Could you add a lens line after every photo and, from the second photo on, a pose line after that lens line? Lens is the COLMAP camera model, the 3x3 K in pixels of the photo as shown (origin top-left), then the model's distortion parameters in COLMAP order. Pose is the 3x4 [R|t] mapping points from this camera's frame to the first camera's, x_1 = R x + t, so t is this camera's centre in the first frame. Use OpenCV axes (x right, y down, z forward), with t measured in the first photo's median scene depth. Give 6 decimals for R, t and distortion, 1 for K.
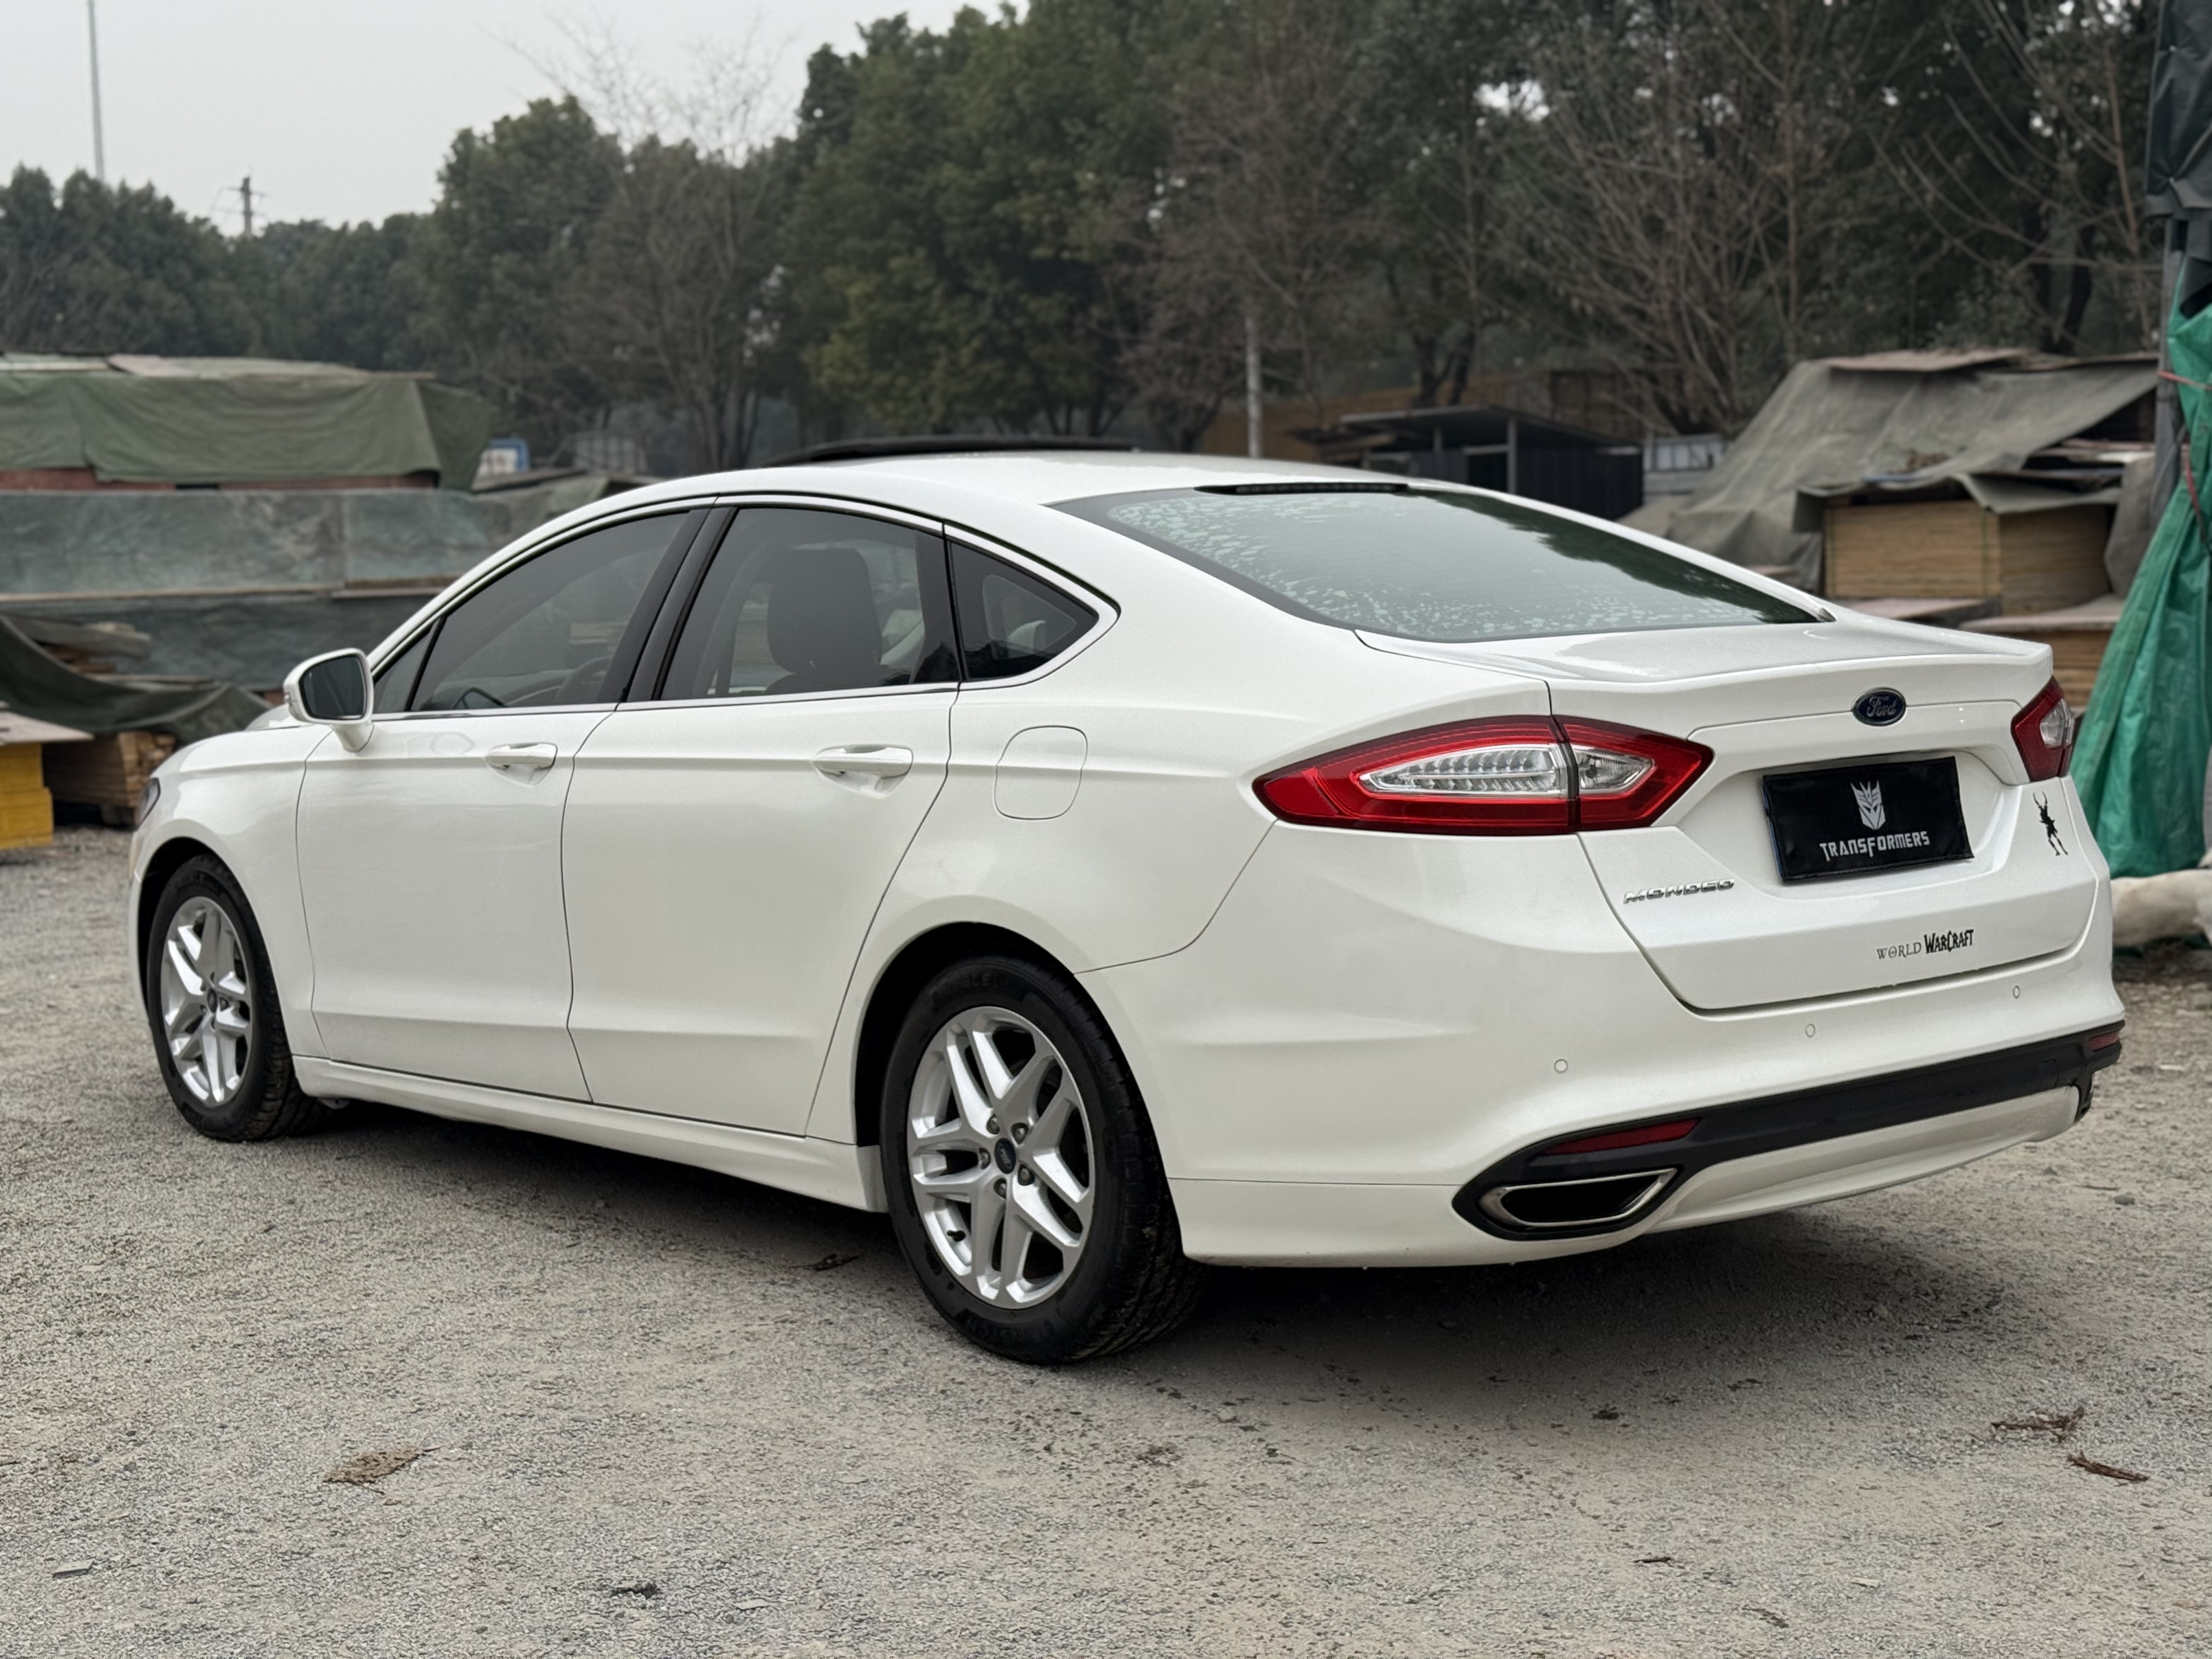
lens RADIAL K [[3063.2, 0, 1059.5], [0, 3063.2, 860.9], [0, 0, 1]] dist [0.136044, 0.000000]
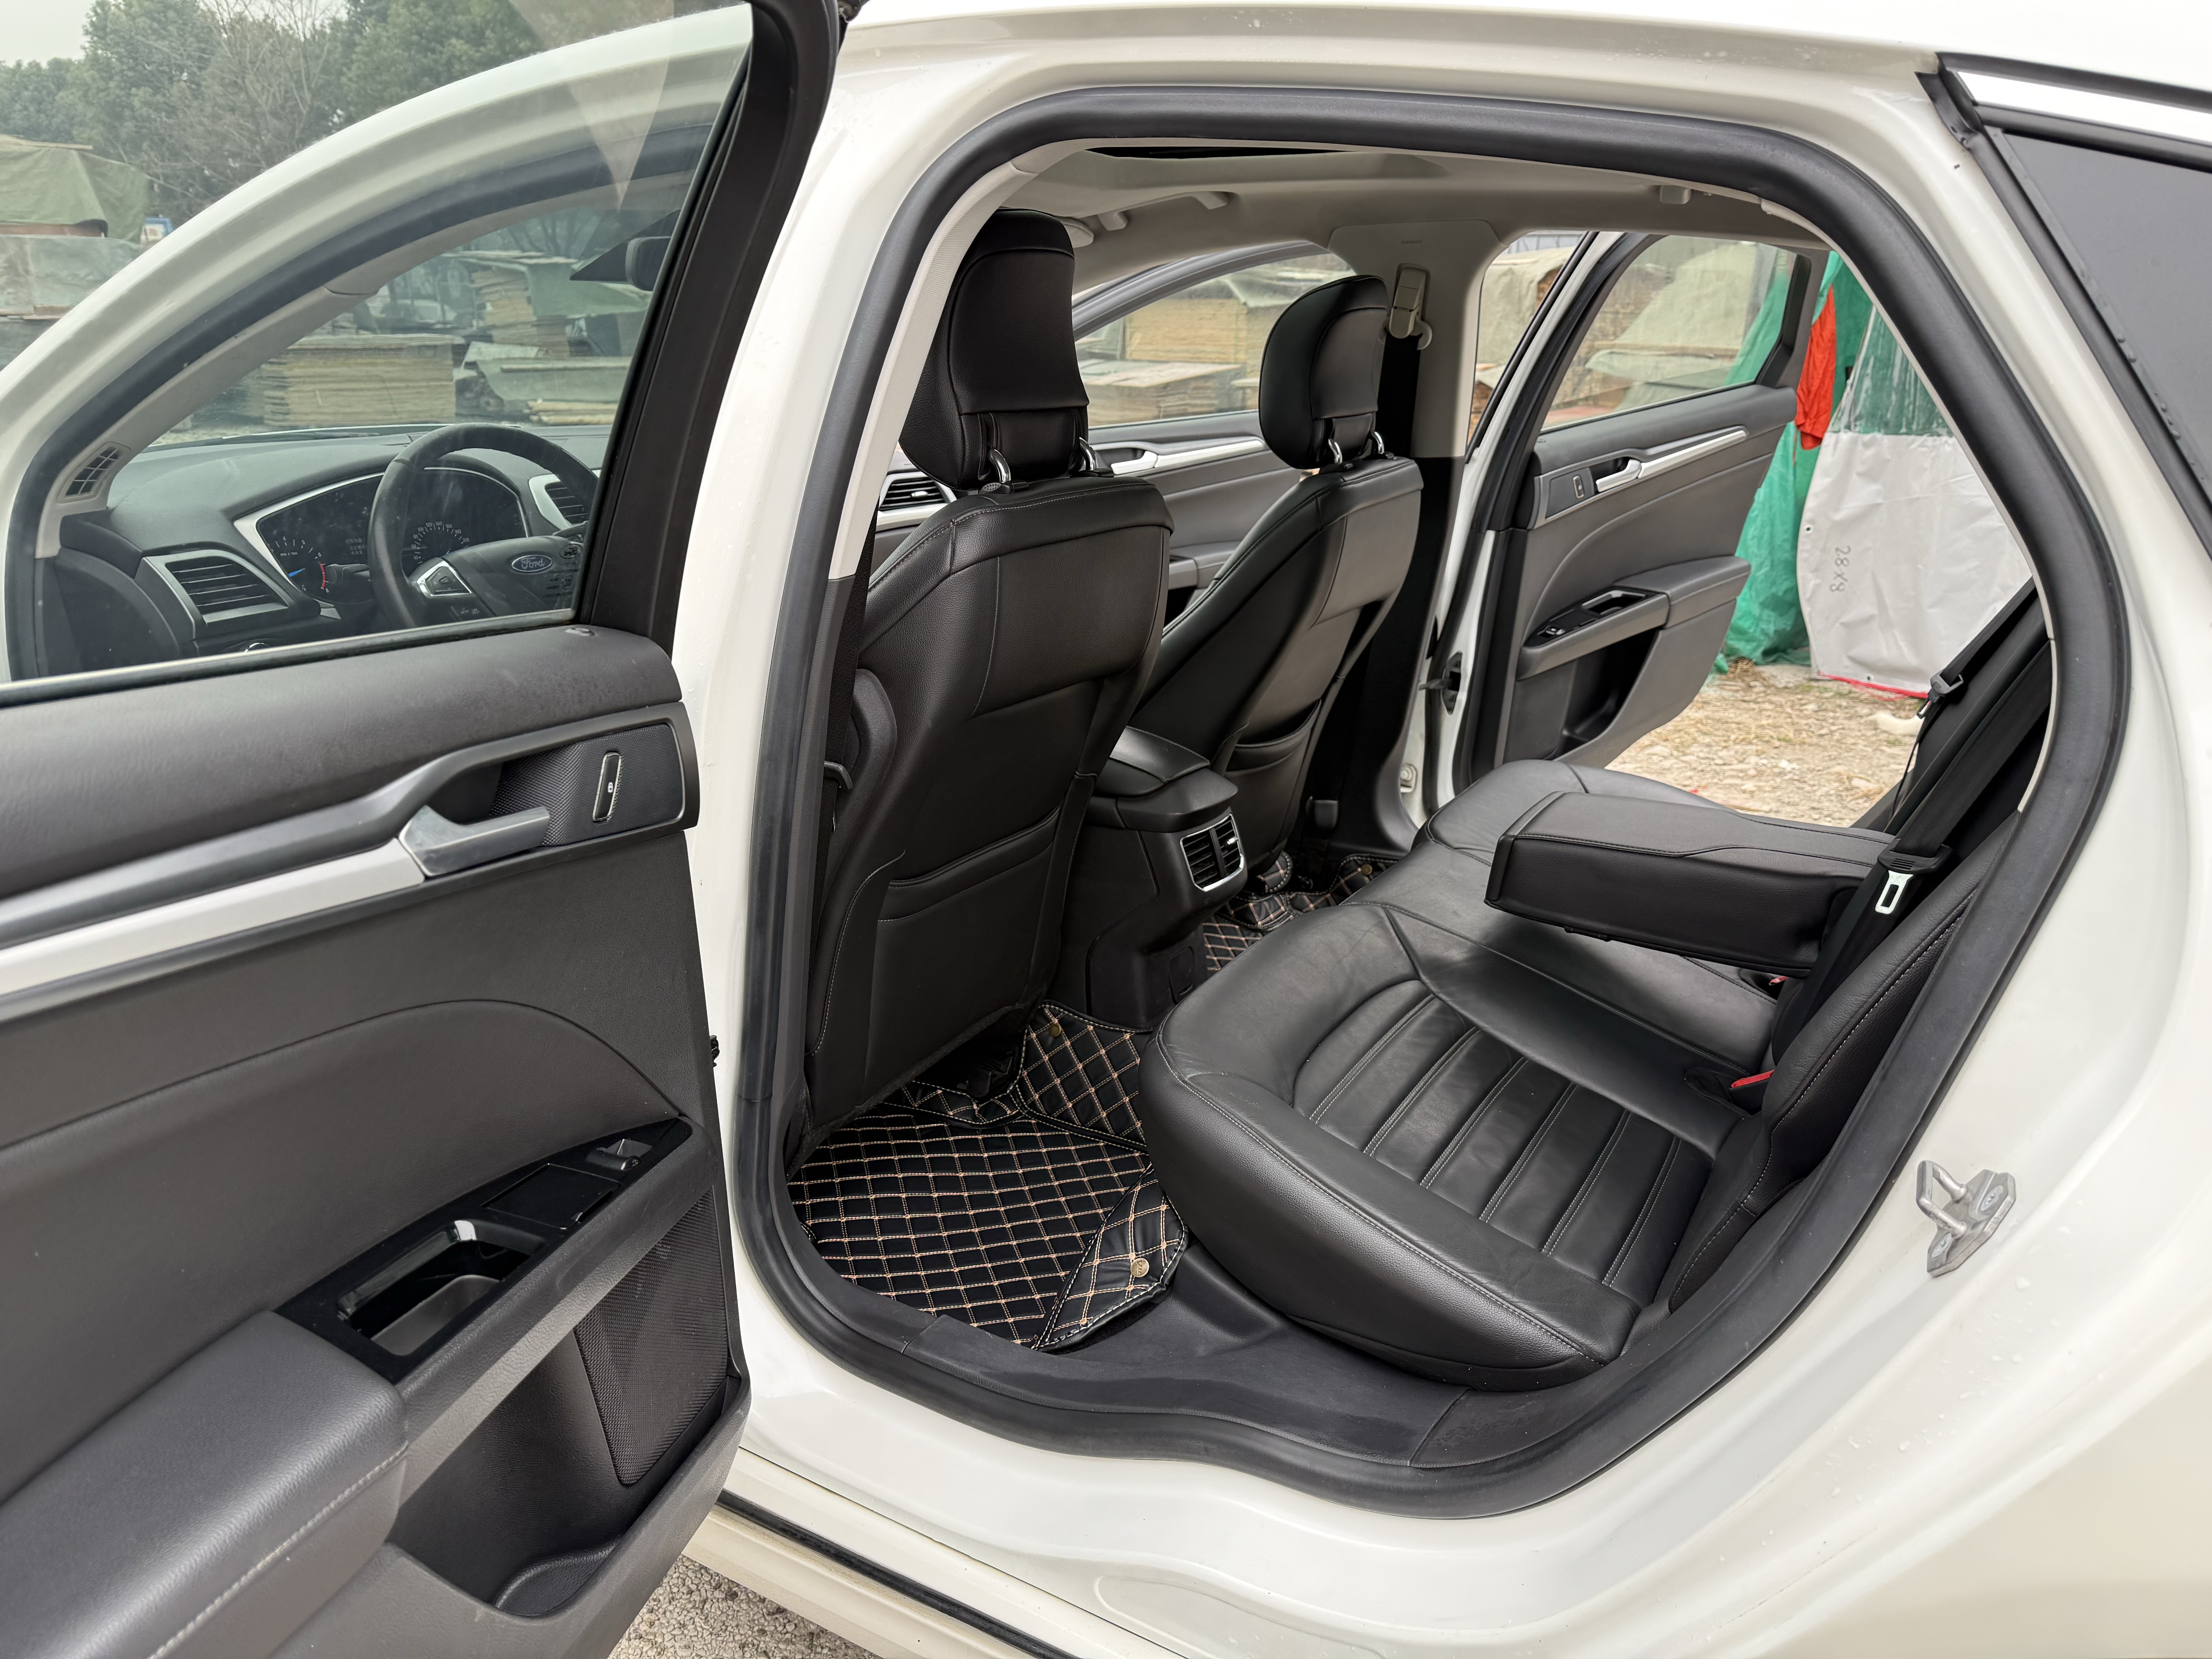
lens RADIAL K [[1570.5, 0, 1102.4], [0, 1570.5, 853.2], [0, 0, 1]] dist [0.014516, -0.019105]
pose [[0.943265, -0.069191, 0.324751, -0.036338], [-0.004903, 0.975038, 0.221983, -0.015031], [-0.332004, -0.210981, 0.919380, 0.184879]]
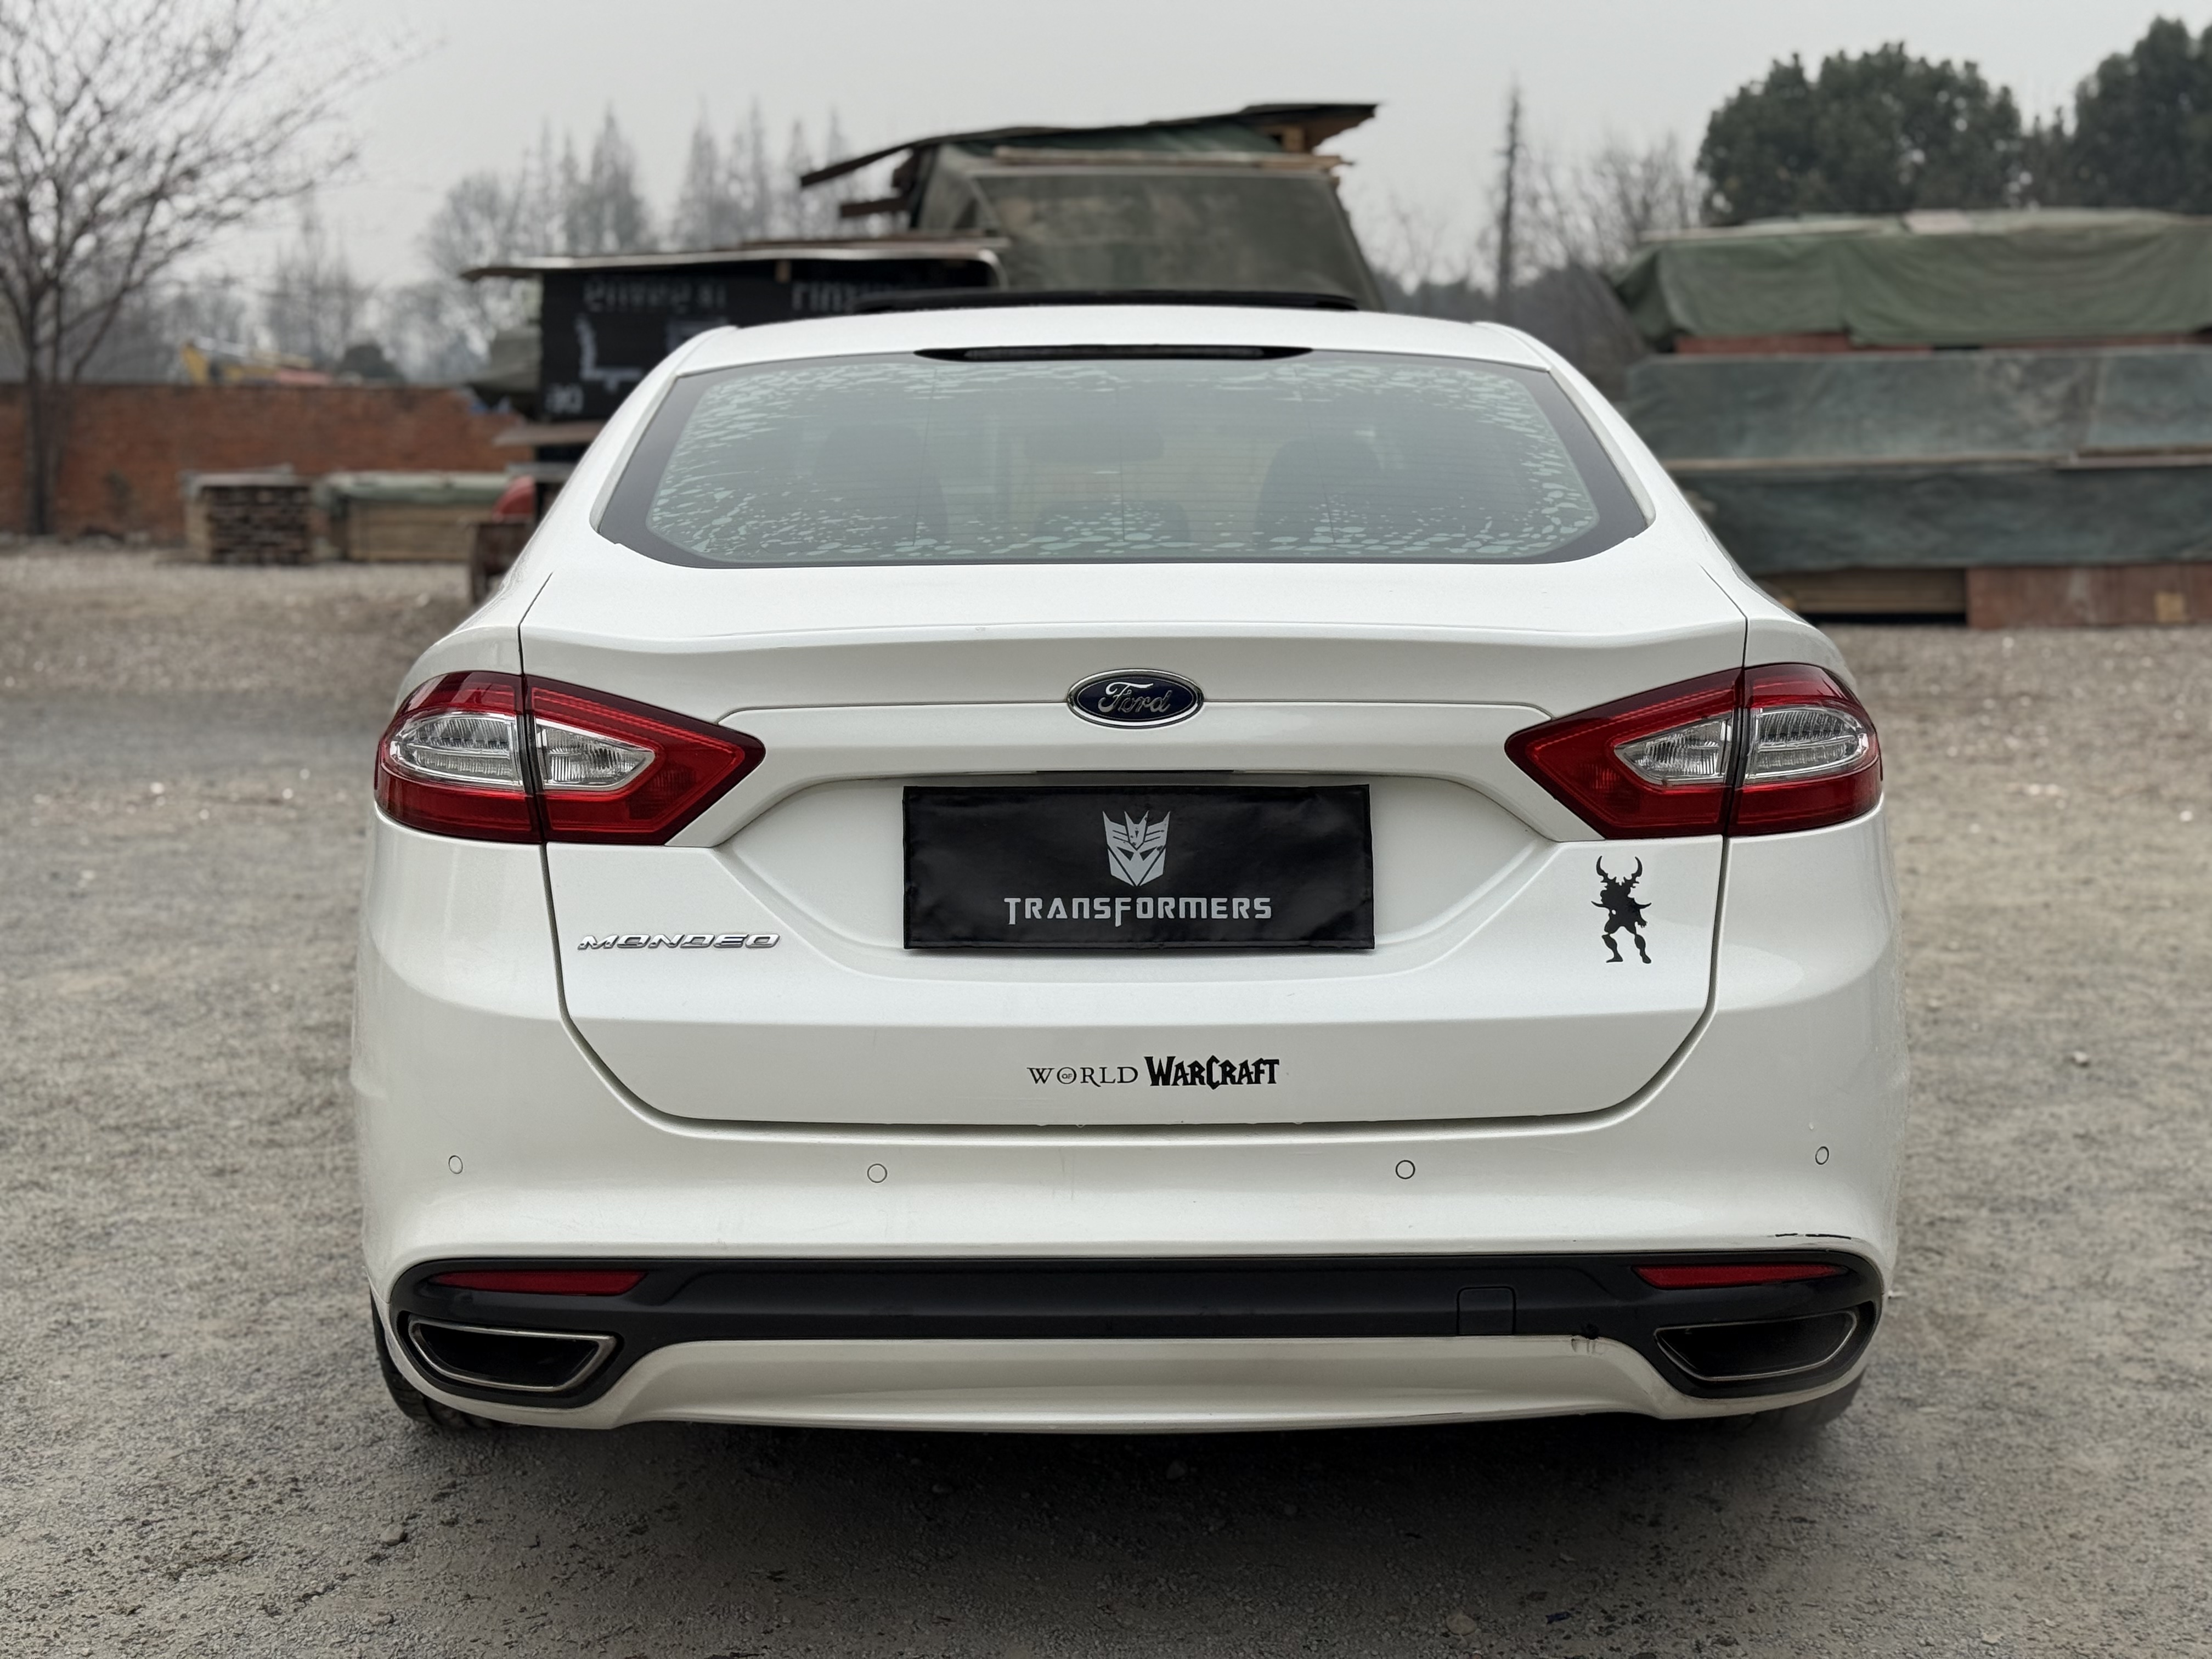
lens RADIAL K [[3063.2, 0, 1111.1], [0, 3063.2, 825.1], [0, 0, 1]] dist [0.136044, 0.000000]
pose [[0.777879, 0.097620, -0.620785, 0.126832], [-0.077478, 0.995222, 0.059417, -0.011709], [0.623620, 0.001878, 0.781726, 0.094678]]
